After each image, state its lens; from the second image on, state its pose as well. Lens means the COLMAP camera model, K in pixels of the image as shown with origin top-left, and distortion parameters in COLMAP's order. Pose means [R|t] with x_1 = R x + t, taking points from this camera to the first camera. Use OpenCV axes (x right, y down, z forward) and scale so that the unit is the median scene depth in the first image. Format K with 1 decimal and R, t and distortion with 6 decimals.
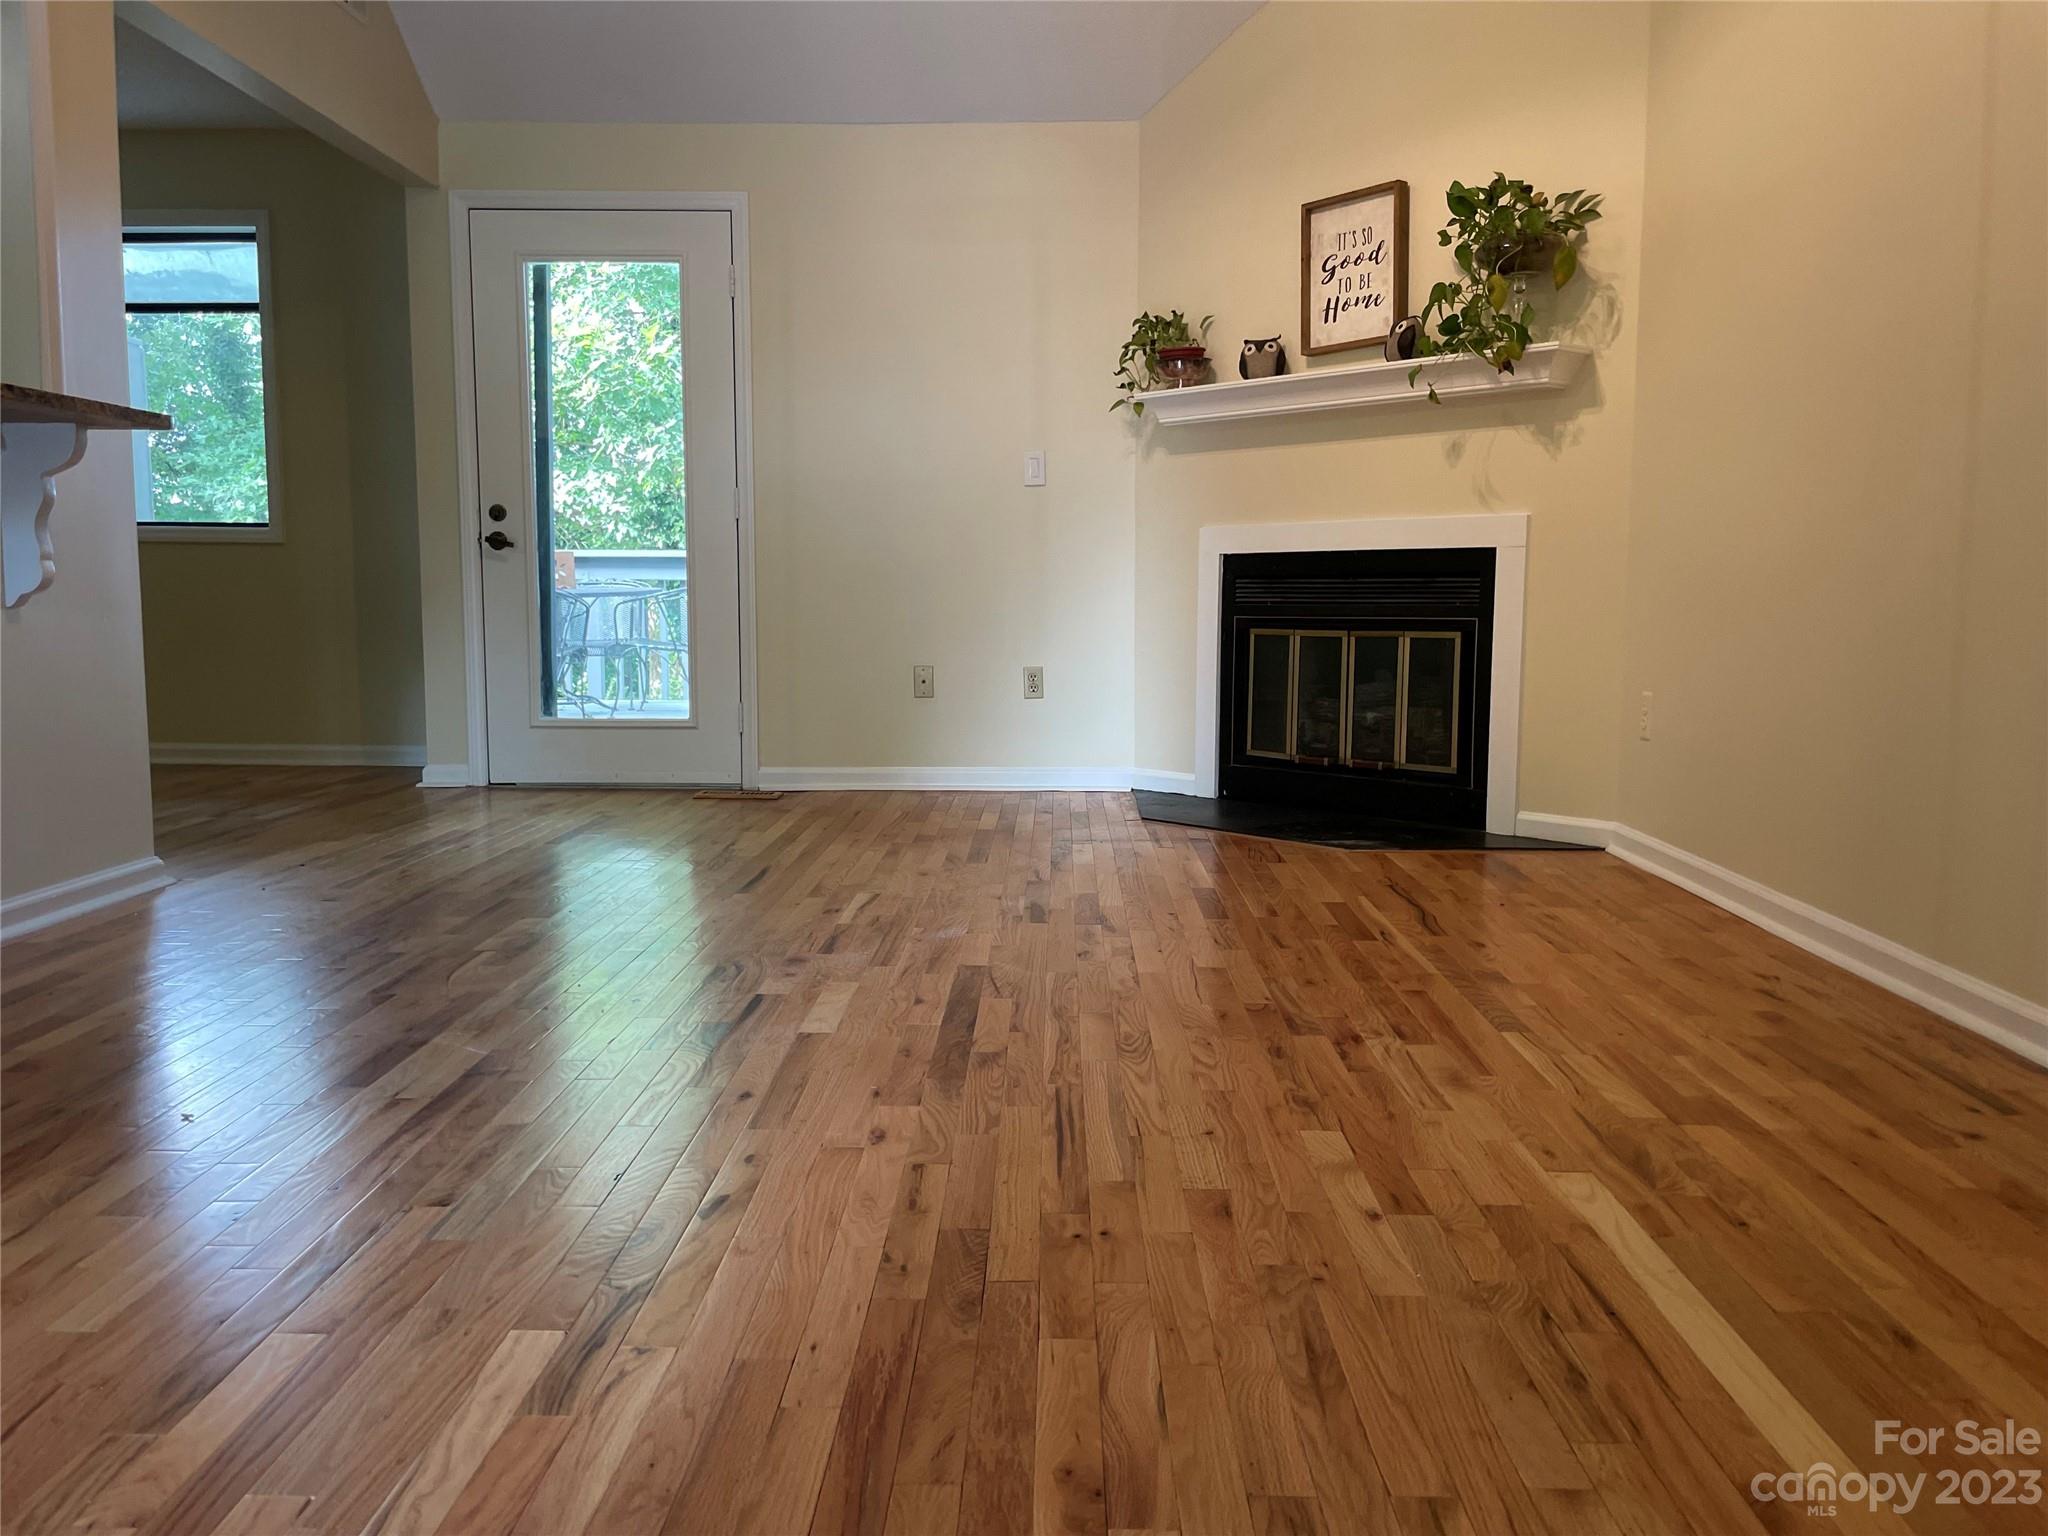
lens RADIAL K [[1567.6, 0, 1017.4], [0, 1567.6, 747.6], [0, 0, 1]] dist [0.063881, -0.034063]
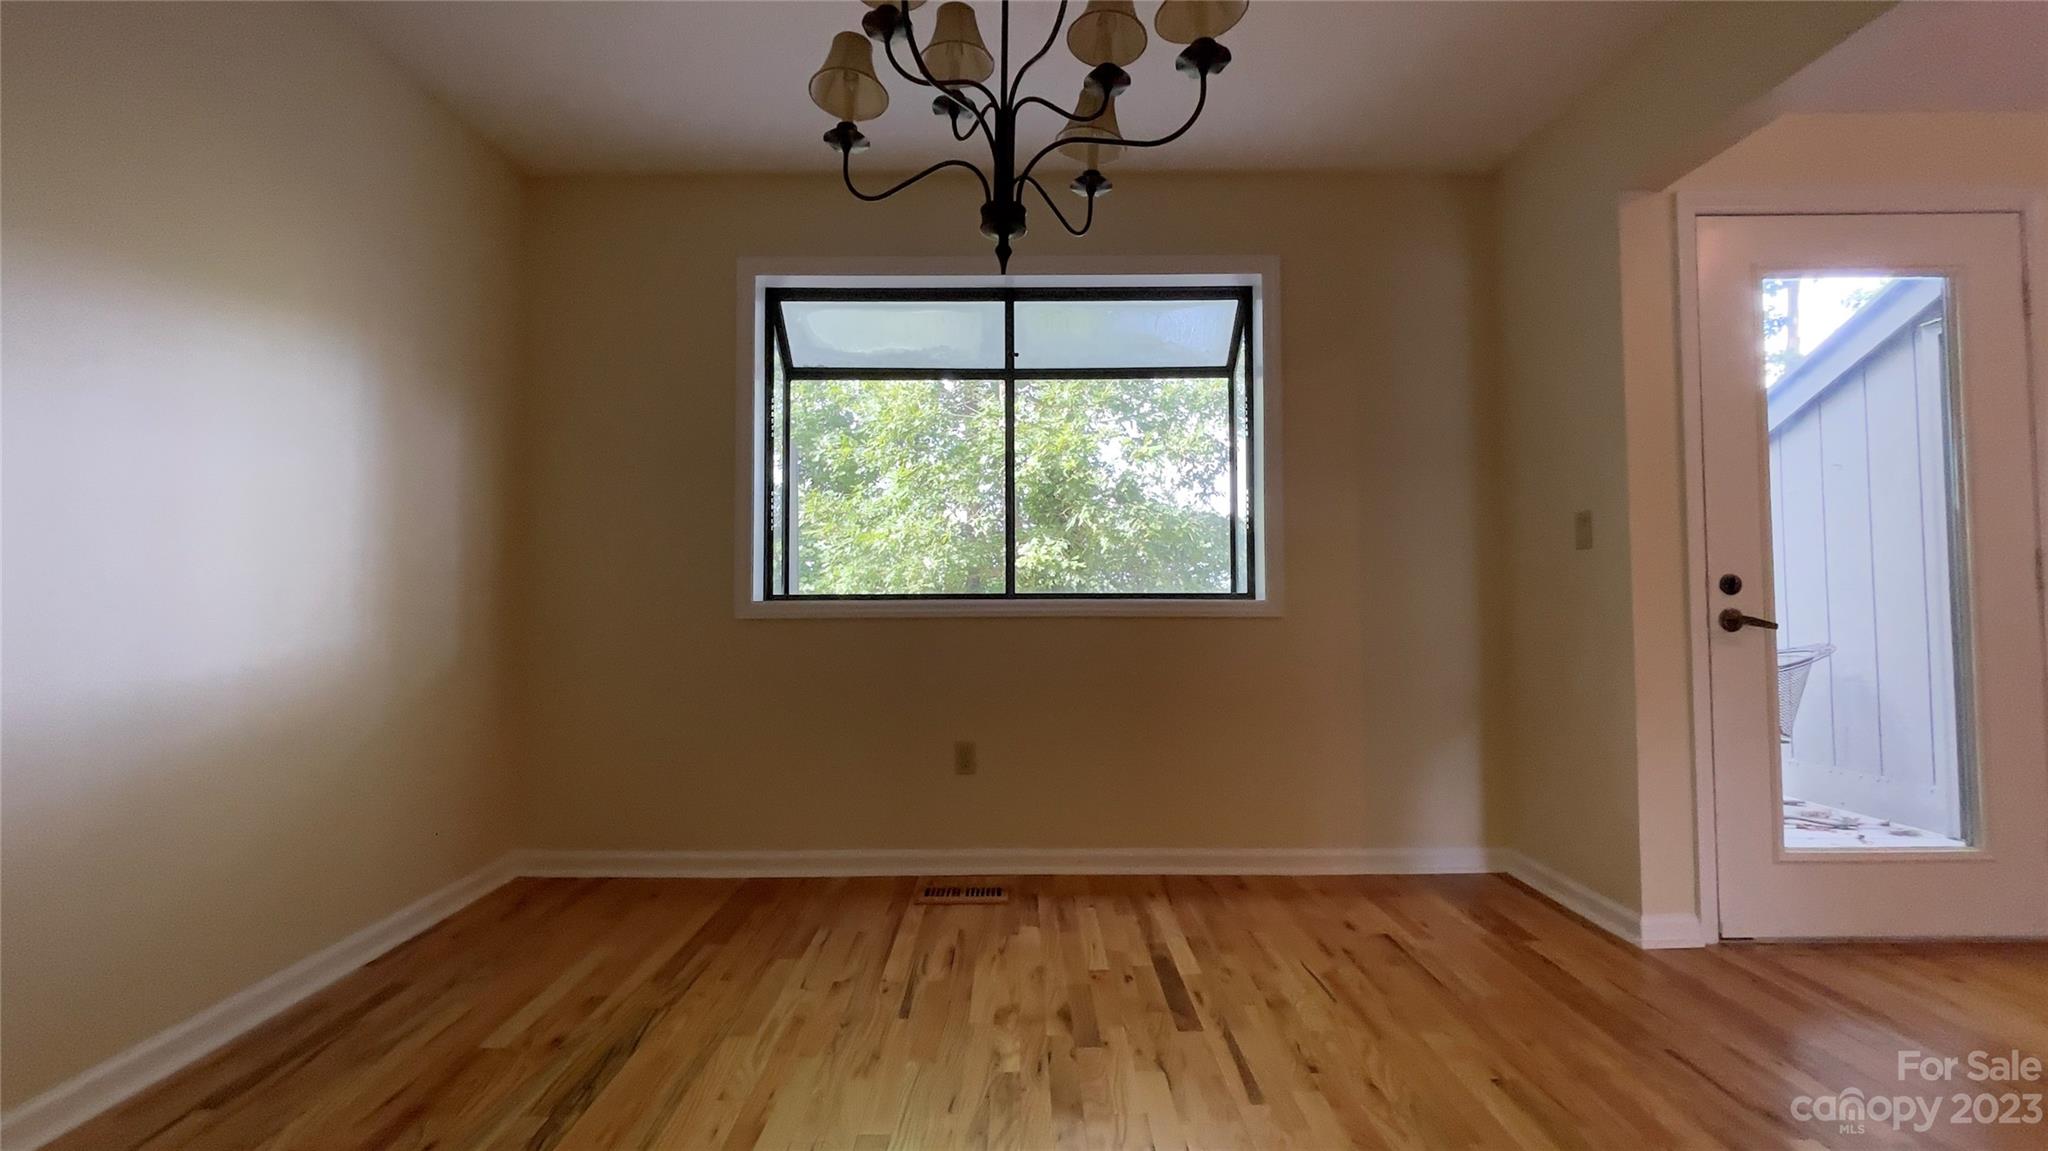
lens RADIAL K [[829.4, 0, 1017.0], [0, 829.4, 570.7], [0, 0, 1]] dist [-0.005564, 0.001183]
pose [[0.999489, -0.007544, 0.031066, -0.831370], [0.011659, 0.990846, -0.134493, -0.125738], [-0.029767, 0.134786, 0.990428, 0.728286]]
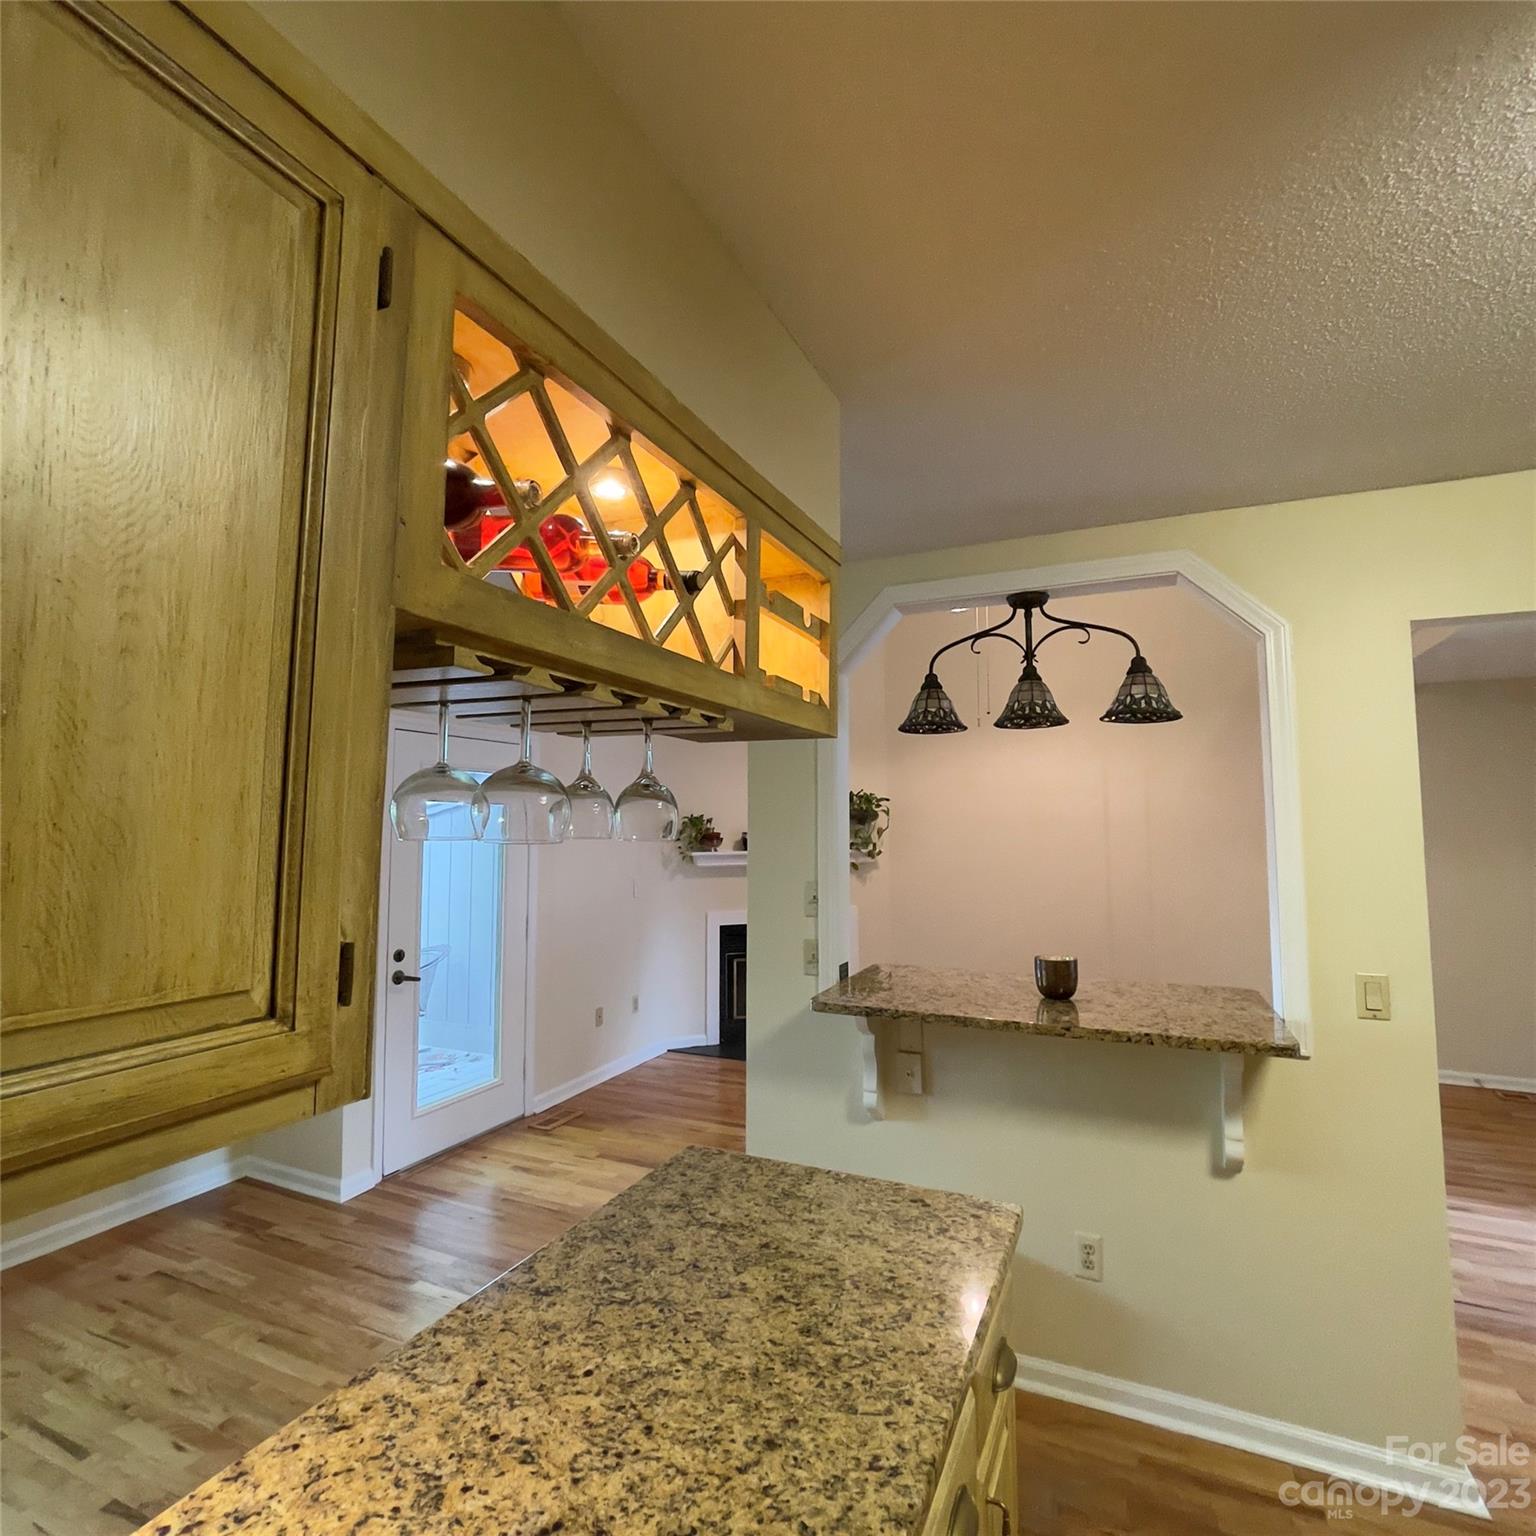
lens RADIAL K [[830.5, 0, 769.7], [0, 830.5, 764.4], [0, 0, 1]] dist [-0.011723, 0.005197]
pose [[0.393629, 0.061555, 0.917206, -1.009553], [0.098321, 0.989213, -0.108583, -0.239538], [-0.913996, 0.132922, 0.383331, 0.531247]]
